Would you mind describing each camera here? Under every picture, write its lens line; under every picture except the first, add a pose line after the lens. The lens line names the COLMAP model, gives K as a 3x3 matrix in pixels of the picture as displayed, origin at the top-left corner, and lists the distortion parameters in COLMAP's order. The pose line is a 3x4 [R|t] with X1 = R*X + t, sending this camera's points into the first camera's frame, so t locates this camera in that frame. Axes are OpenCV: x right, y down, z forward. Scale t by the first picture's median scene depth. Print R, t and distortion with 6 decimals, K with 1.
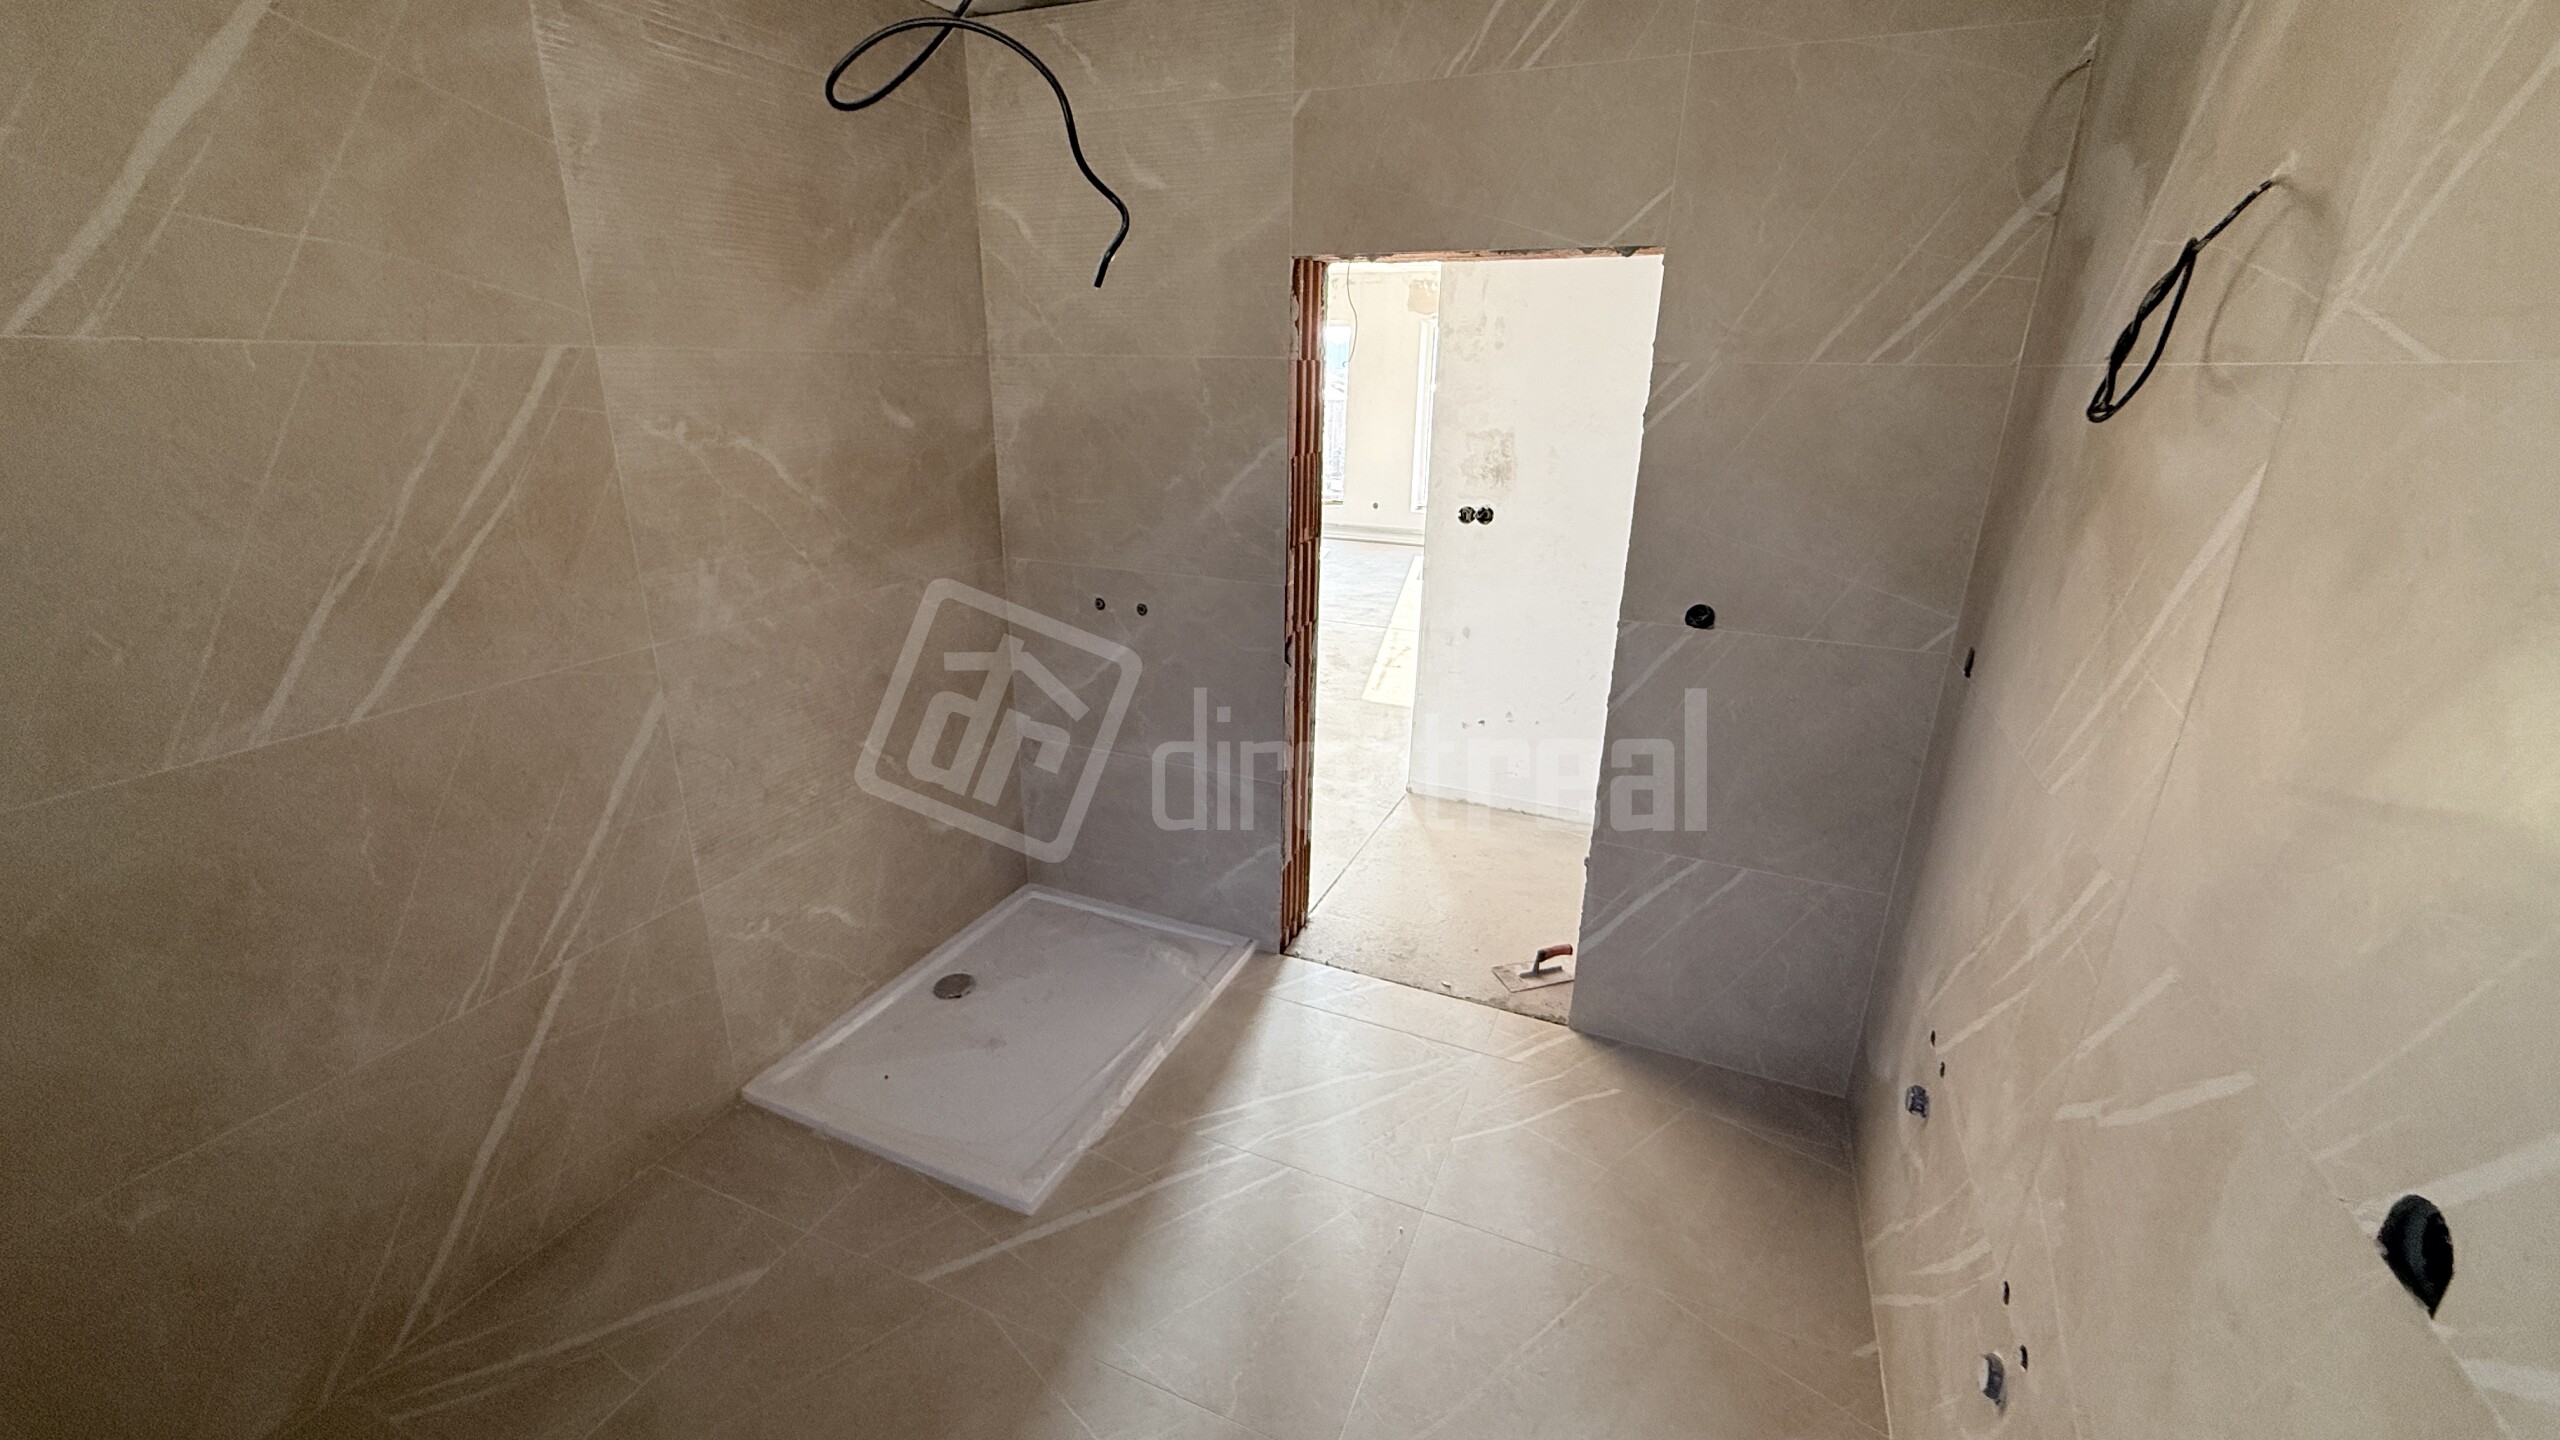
lens RADIAL K [[1015.8, 0, 1275.2], [0, 1015.8, 716.7], [0, 0, 1]] dist [-0.000796, 0.000269]
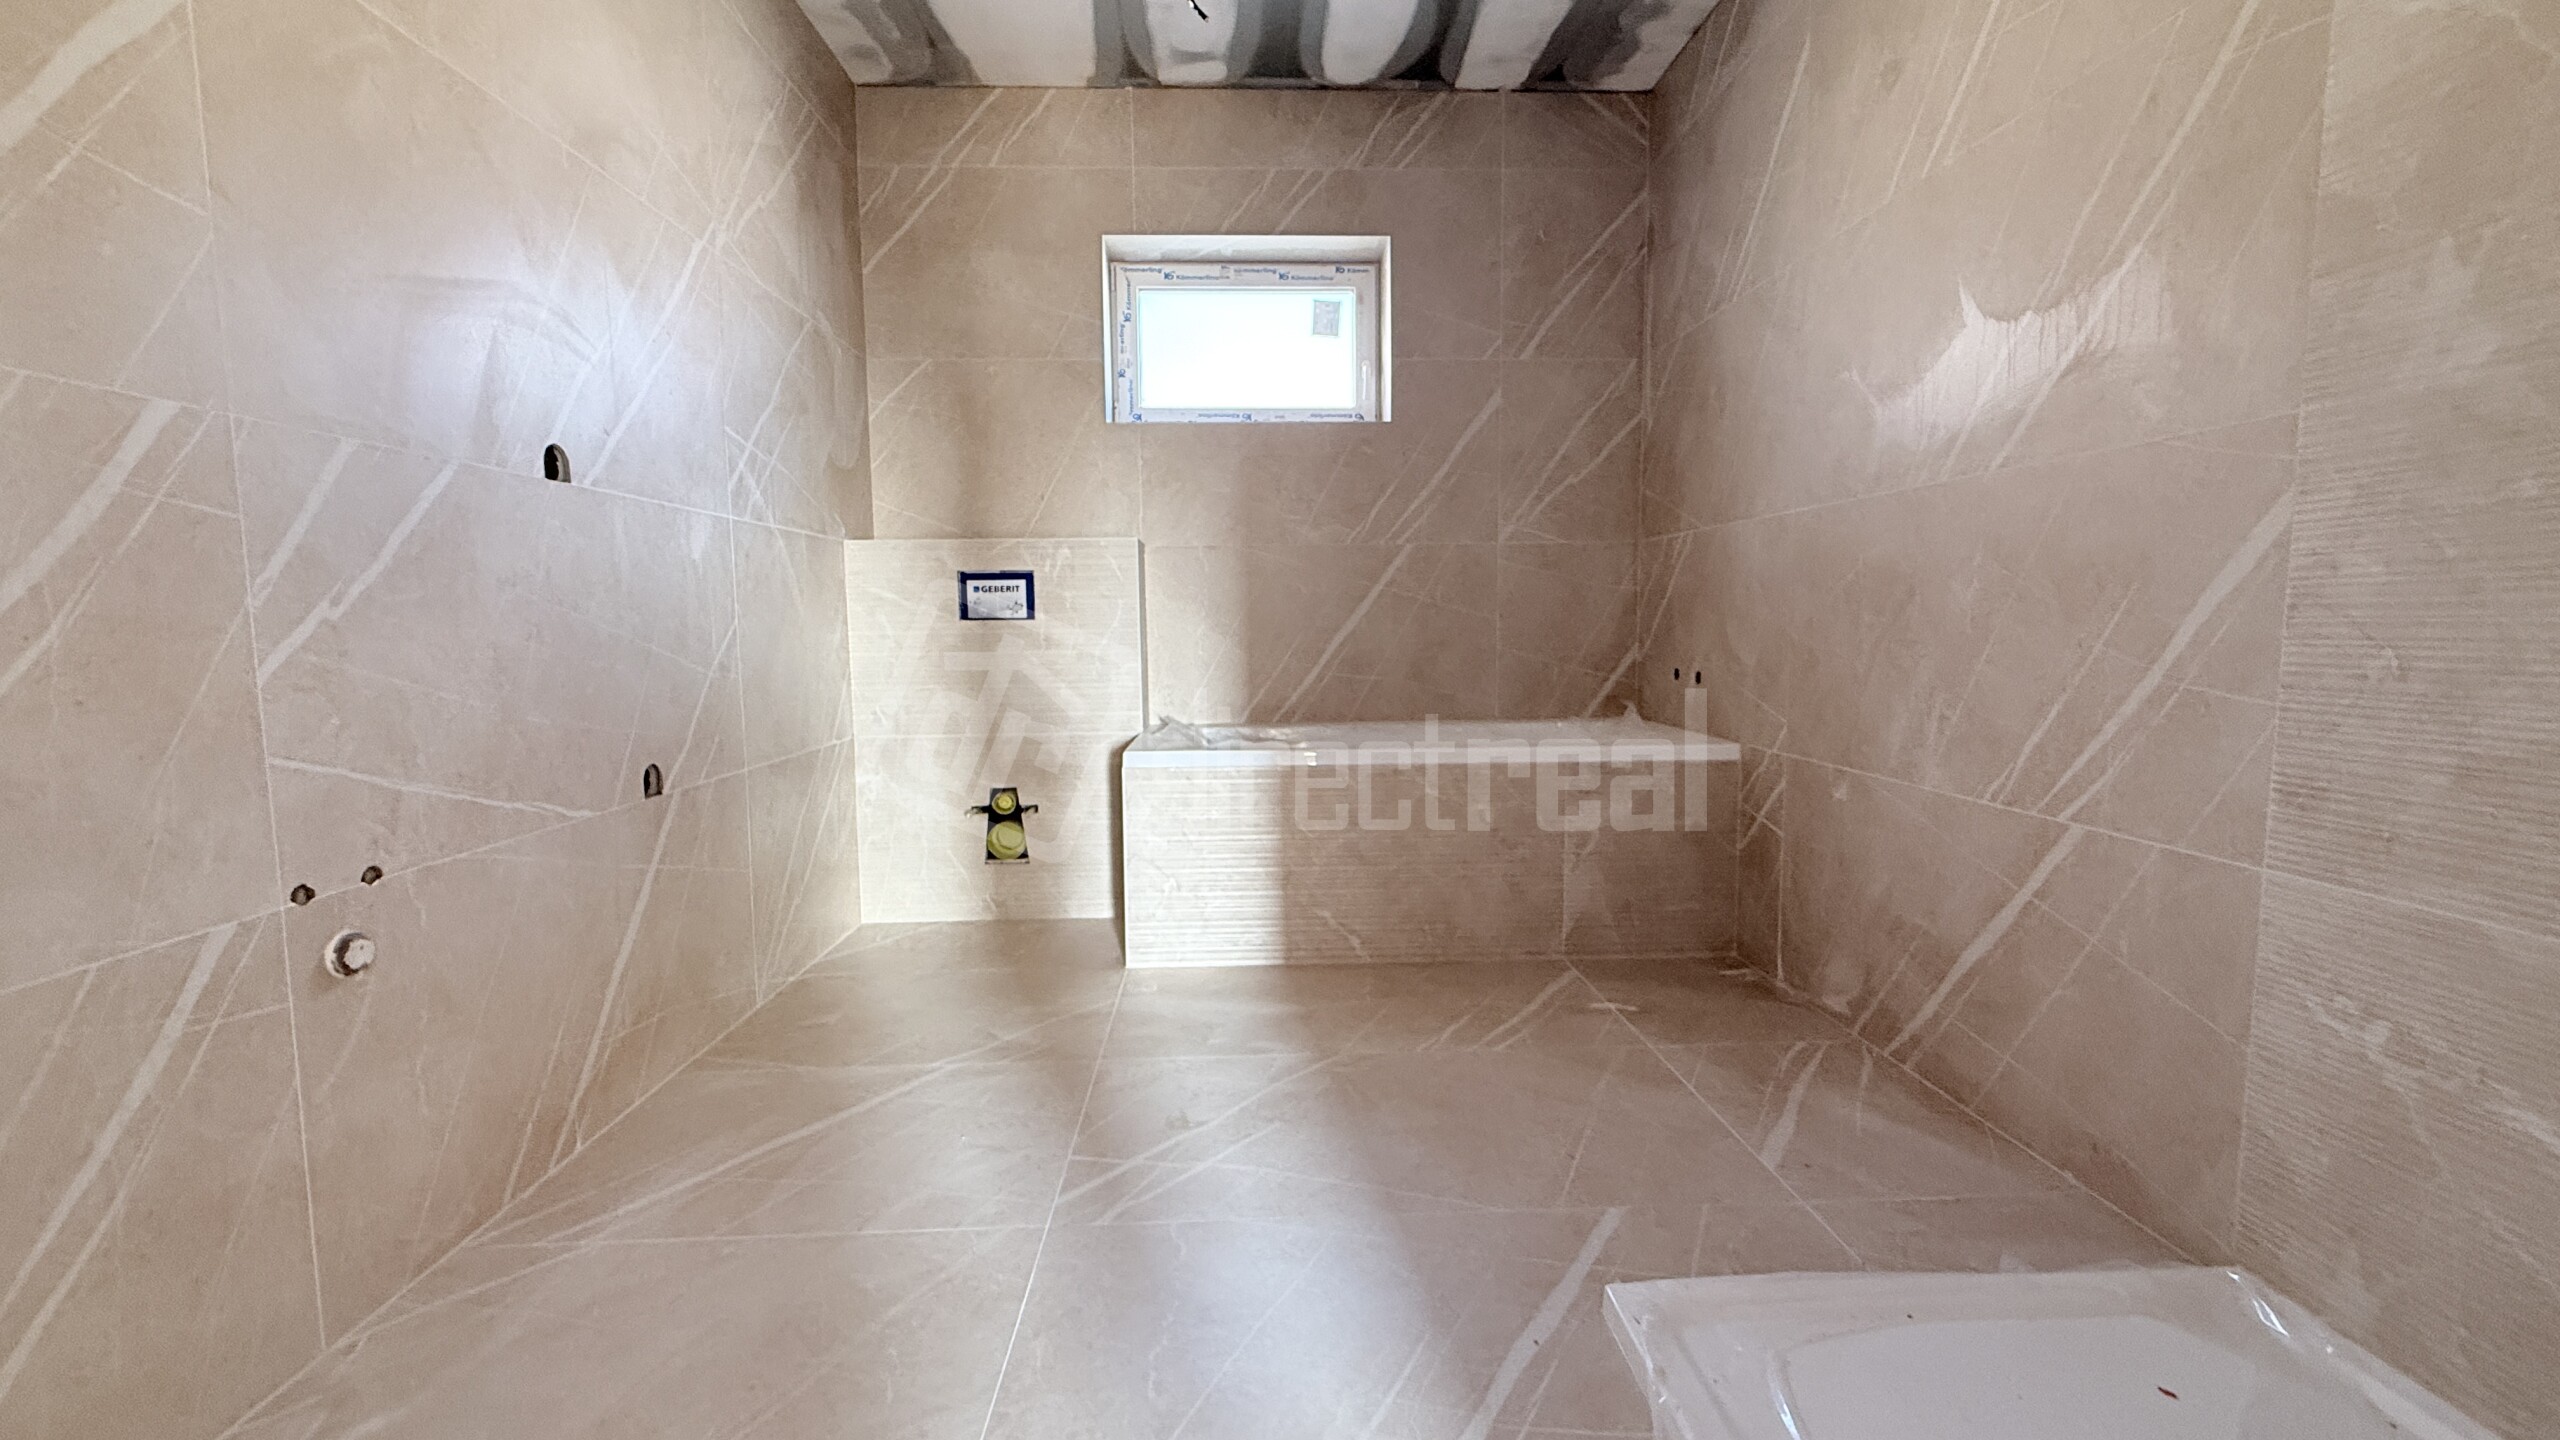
lens RADIAL K [[1015.8, 0, 1275.2], [0, 1015.8, 716.7], [0, 0, 1]] dist [-0.000796, 0.000269]
pose [[-0.900370, 0.038453, -0.433423, 0.202745], [-0.144924, 0.912714, 0.382033, -0.046762], [0.410282, 0.406785, -0.816208, 1.341034]]
